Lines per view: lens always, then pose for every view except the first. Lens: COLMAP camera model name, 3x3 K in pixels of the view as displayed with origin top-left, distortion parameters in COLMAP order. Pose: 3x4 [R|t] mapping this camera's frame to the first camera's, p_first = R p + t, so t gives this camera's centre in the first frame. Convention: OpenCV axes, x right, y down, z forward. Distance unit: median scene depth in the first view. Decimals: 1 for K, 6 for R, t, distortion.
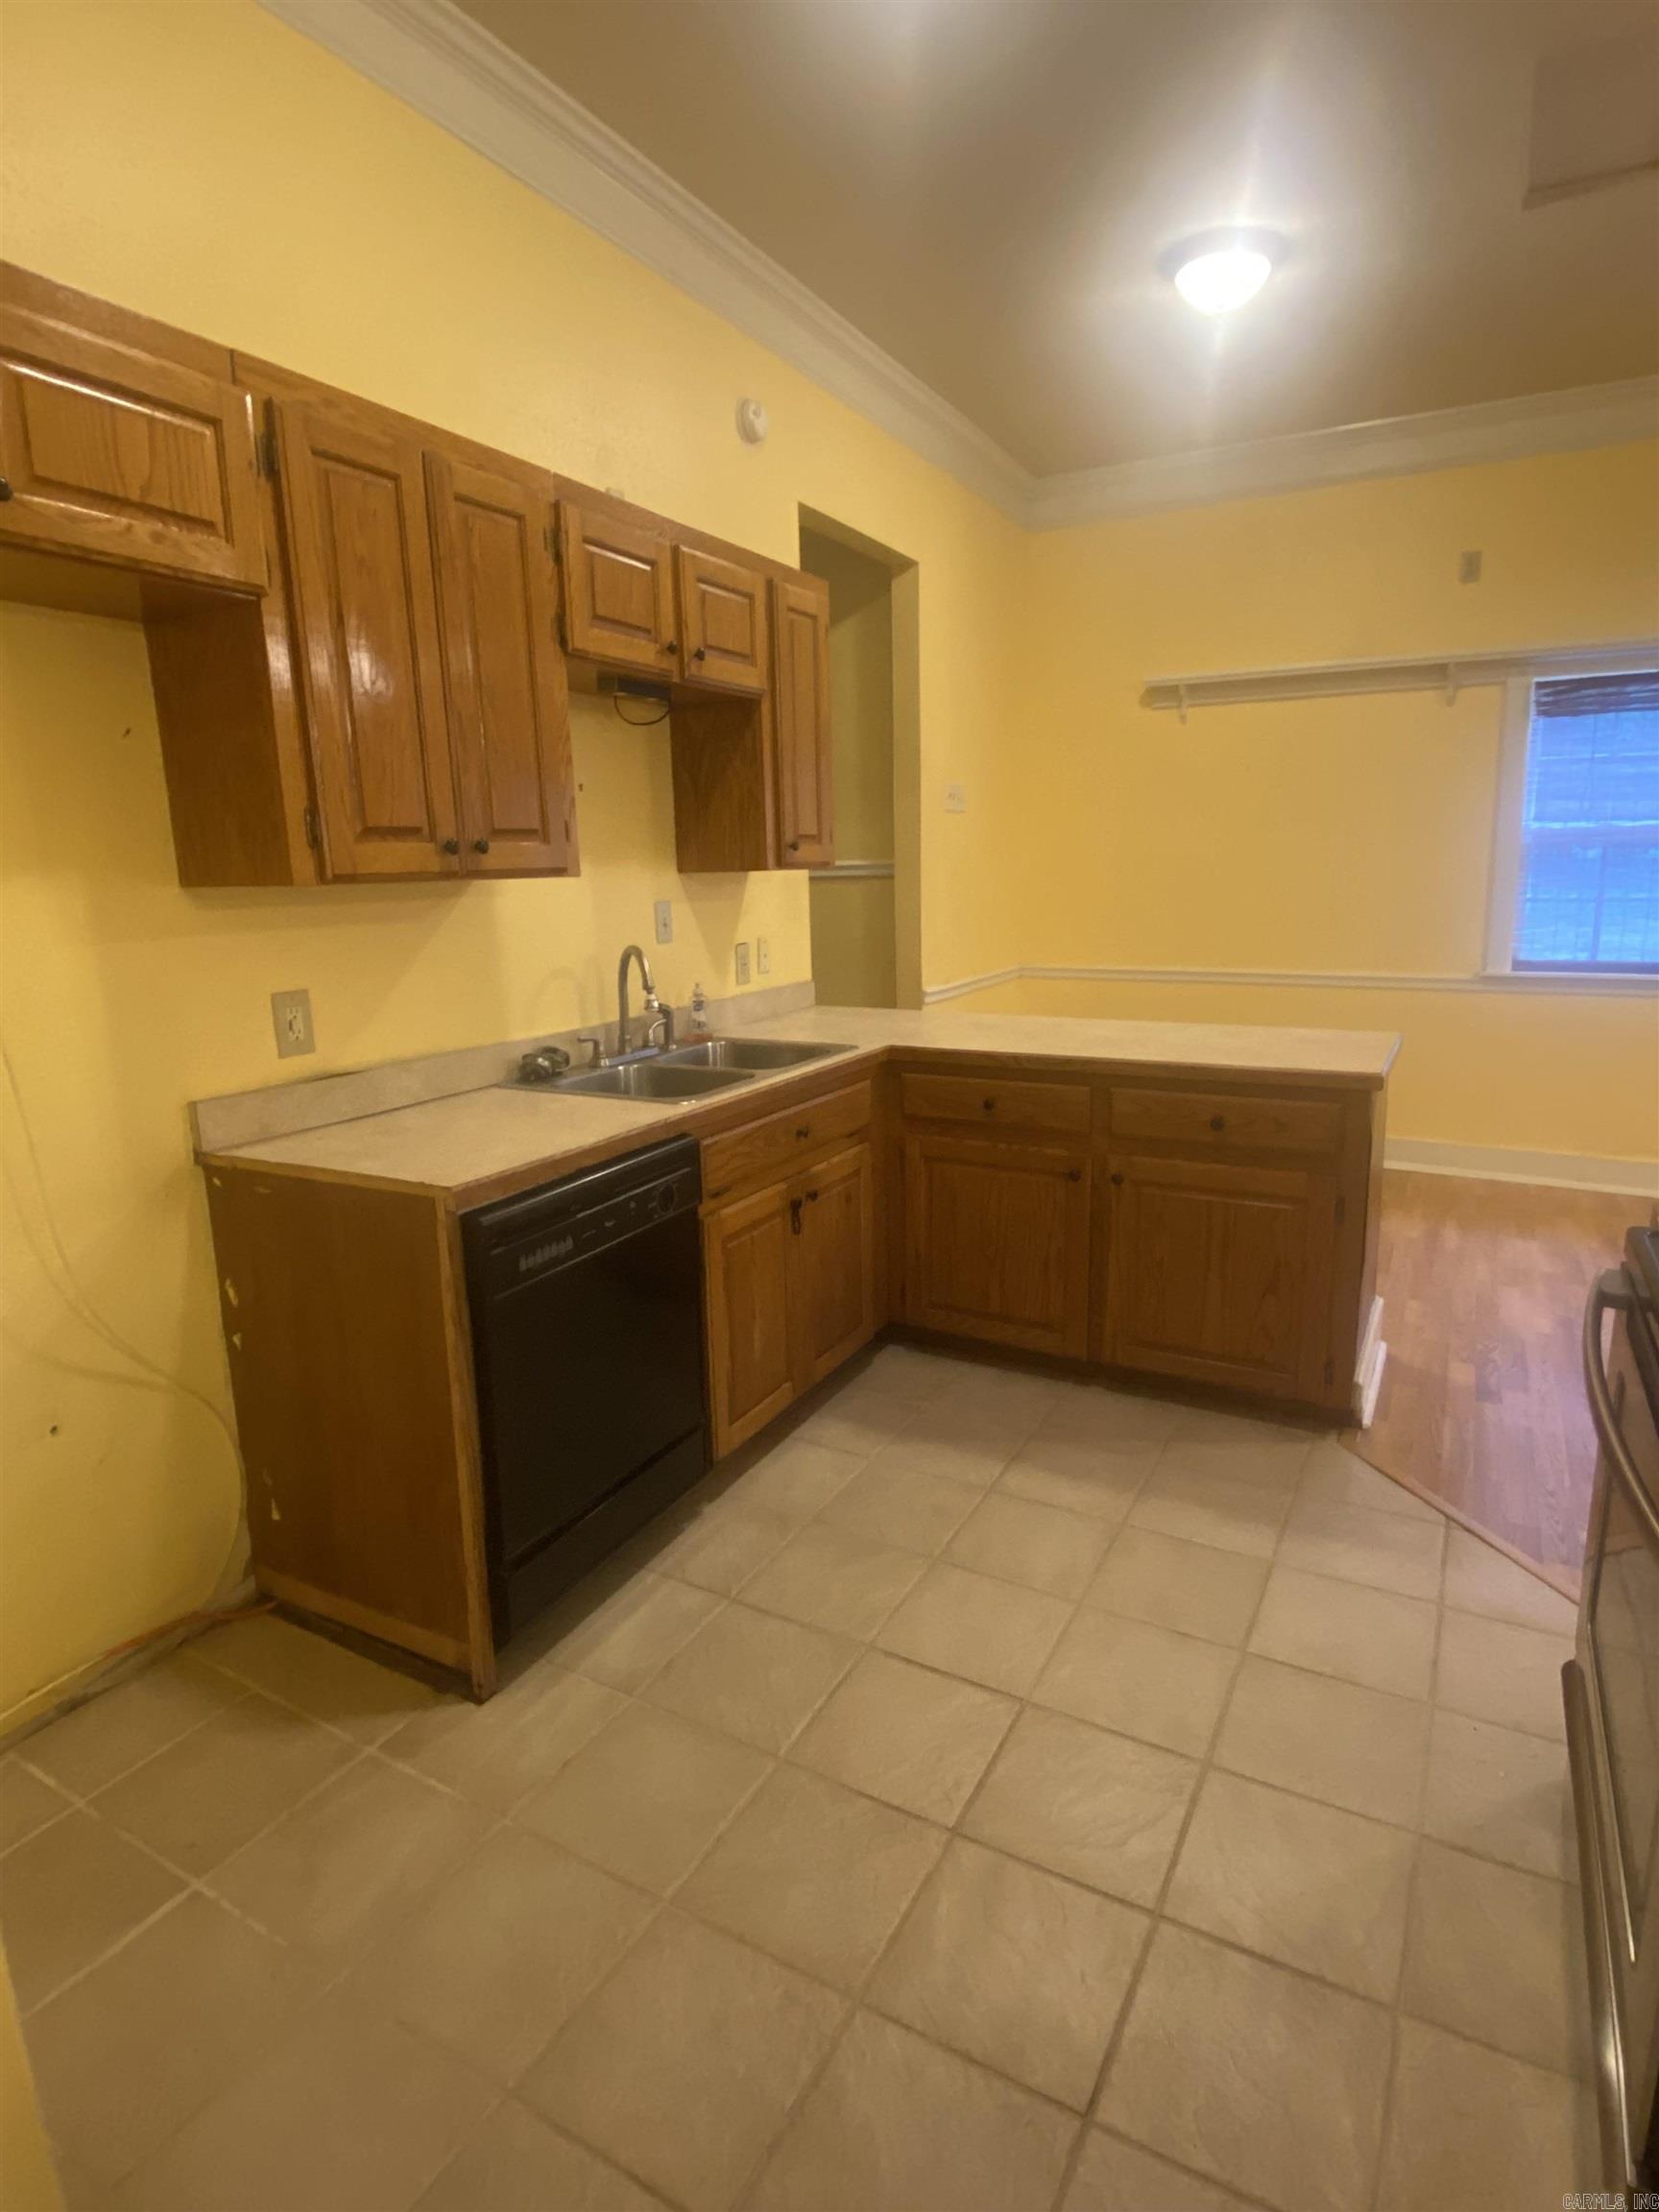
lens RADIAL K [[1166.2, 0, 838.8], [0, 1166.2, 1087.7], [0, 0, 1]] dist [0.030221, -0.028276]
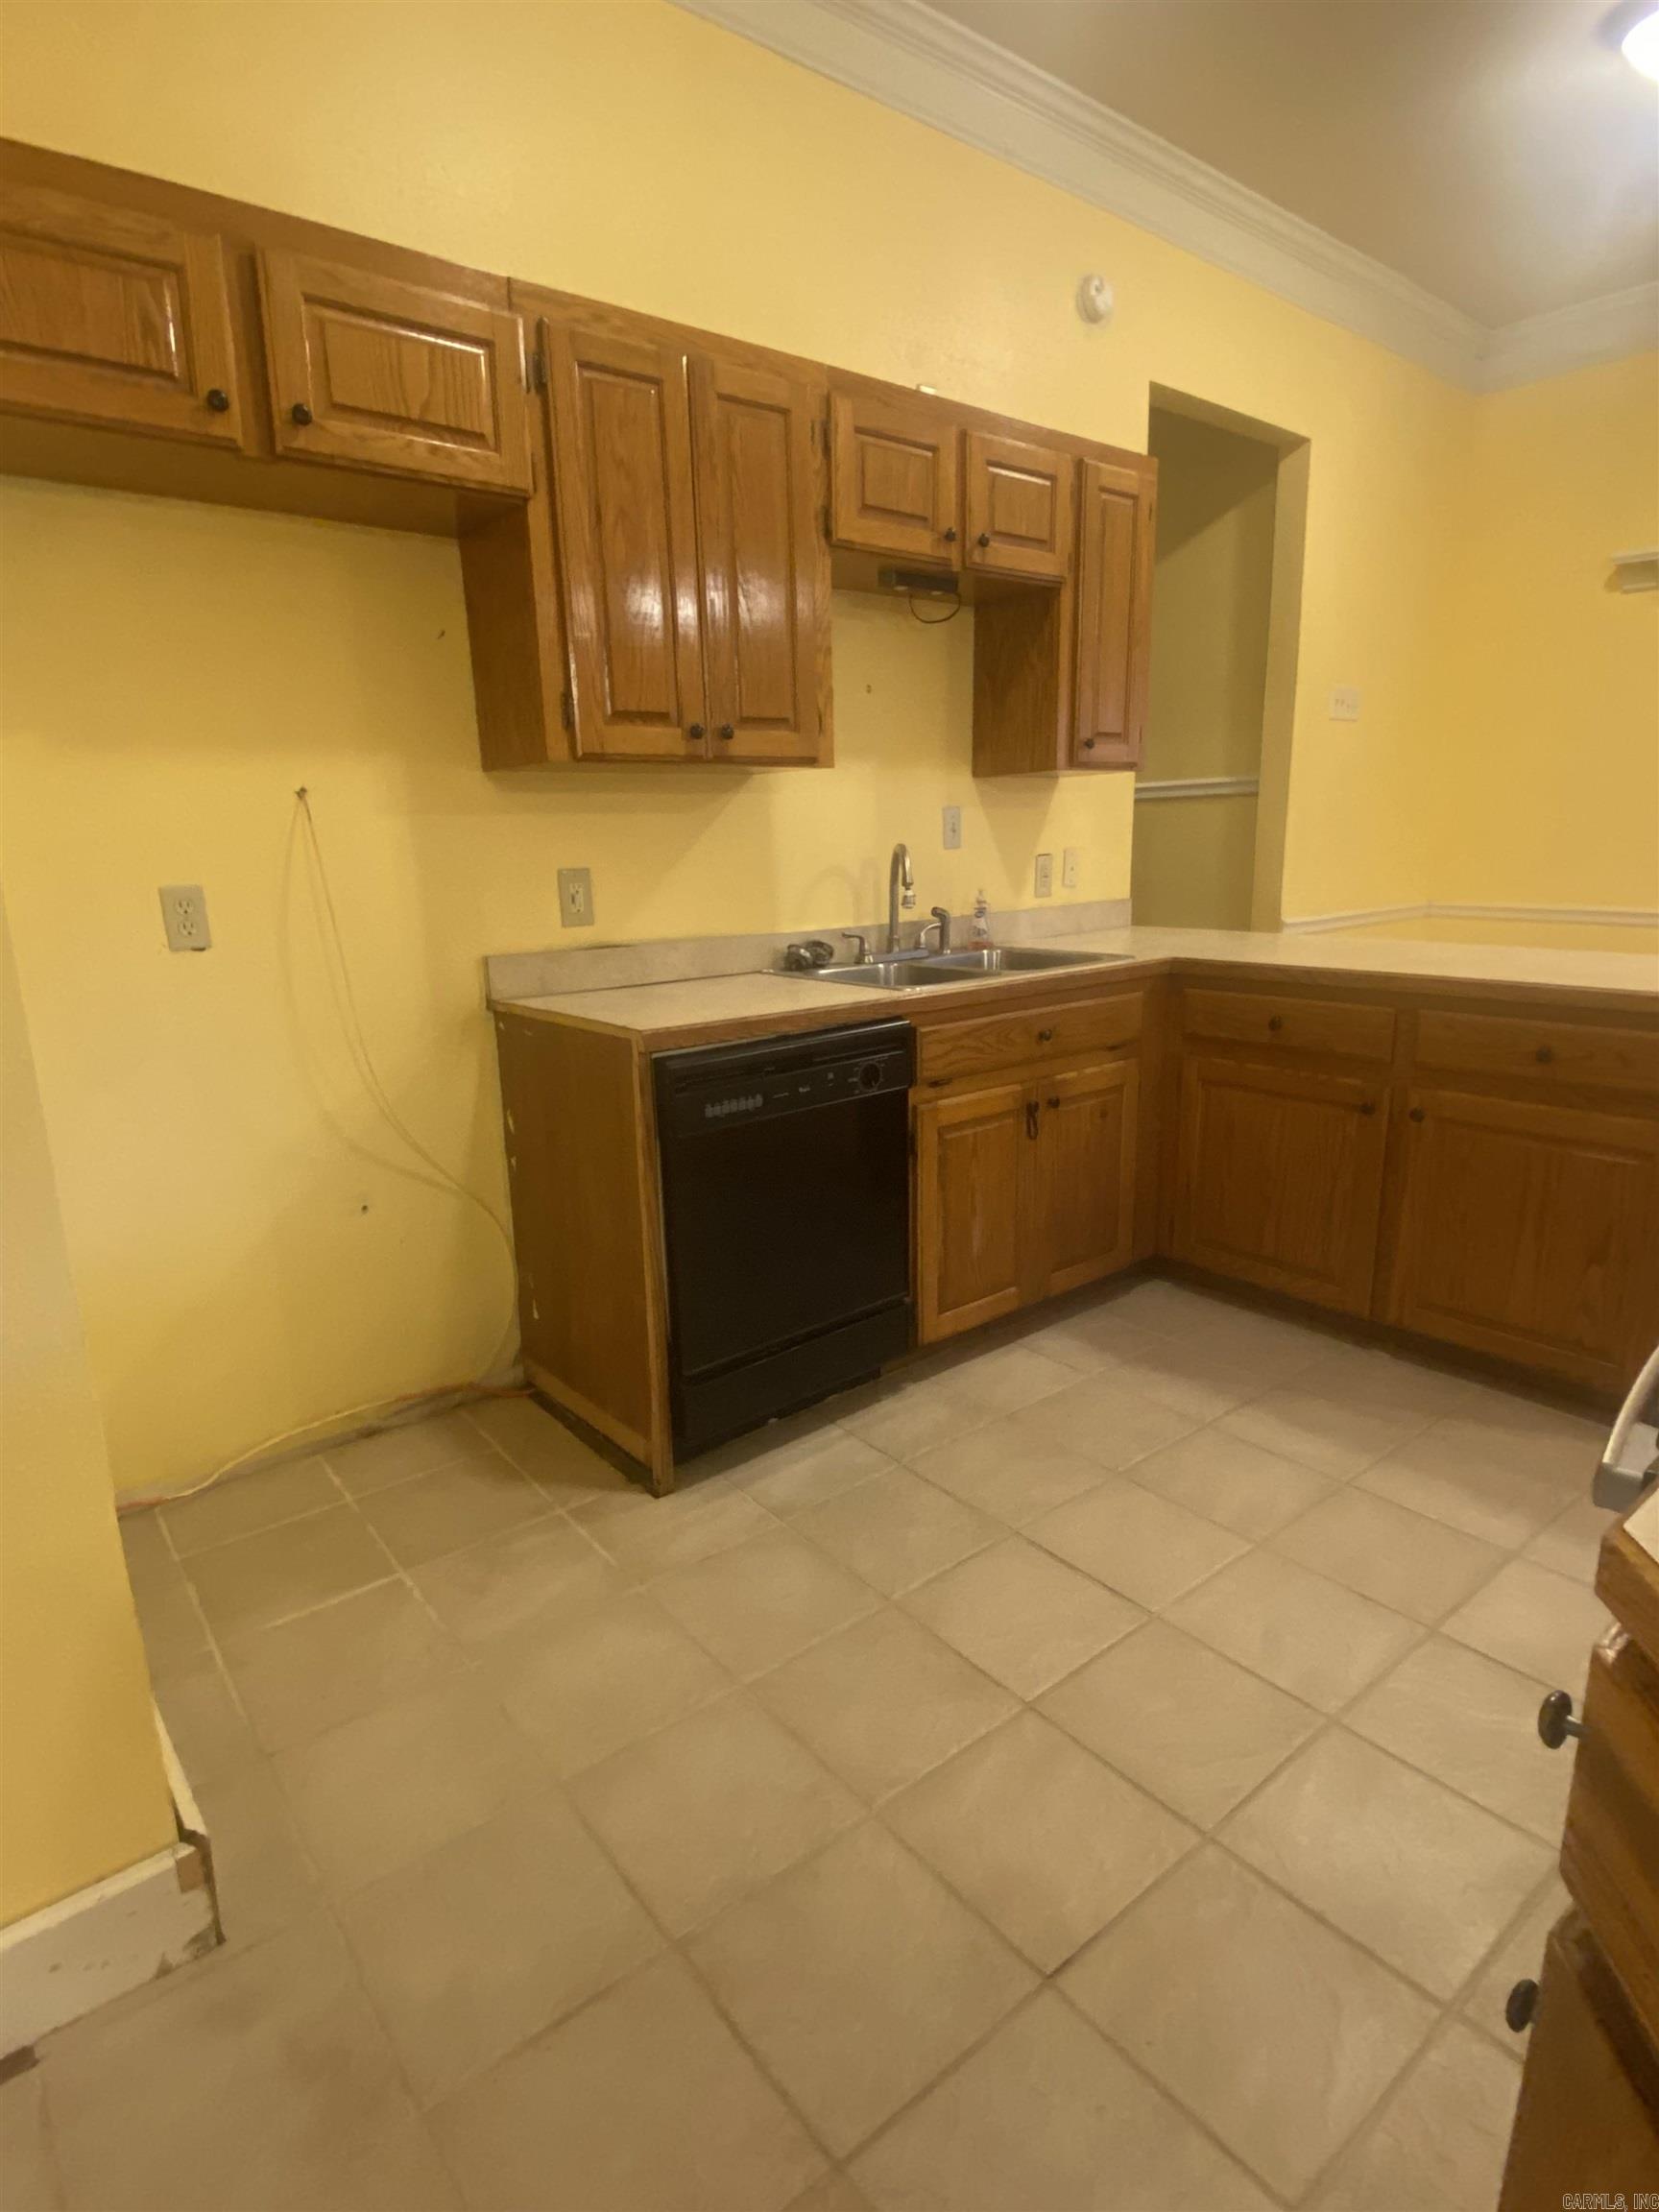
lens RADIAL K [[1166.2, 0, 821.6], [0, 1166.2, 1106.6], [0, 0, 1]] dist [0.030221, -0.028276]
pose [[0.924530, 0.084880, -0.371537, 0.193532], [-0.068115, 0.995988, 0.058041, 0.064747], [0.374973, -0.028353, 0.926602, 0.027444]]
